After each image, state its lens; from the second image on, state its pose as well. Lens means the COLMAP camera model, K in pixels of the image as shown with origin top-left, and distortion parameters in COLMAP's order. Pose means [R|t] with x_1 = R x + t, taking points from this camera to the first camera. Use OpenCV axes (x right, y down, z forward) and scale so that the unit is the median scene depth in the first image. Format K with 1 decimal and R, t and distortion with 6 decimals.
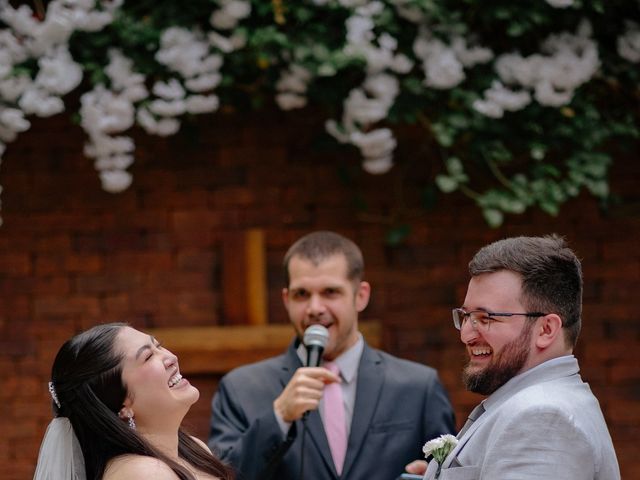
lens RADIAL K [[2410.0, 0, 303.6], [0, 2410.0, 356.7], [0, 0, 1]] dist [0.159089, 2.670385]
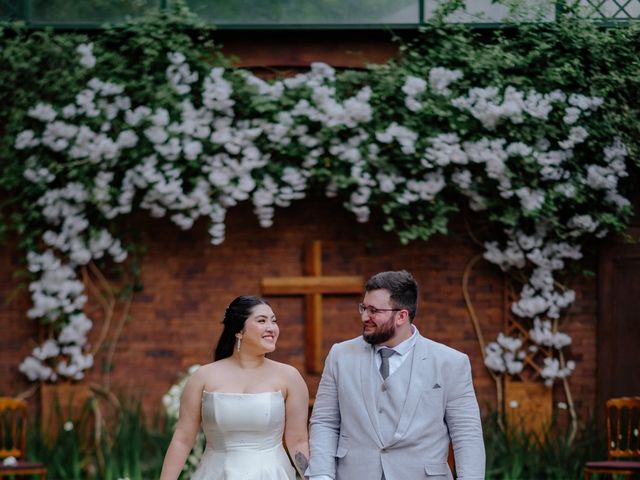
lens RADIAL K [[2410.0, 0, 303.6], [0, 2410.0, 356.7], [0, 0, 1]] dist [0.159089, 2.670385]
pose [[0.999584, 0.018666, -0.021999, 0.026751], [-0.017744, 0.998984, 0.041416, -0.036608], [0.022750, -0.041008, 0.998900, -1.722339]]
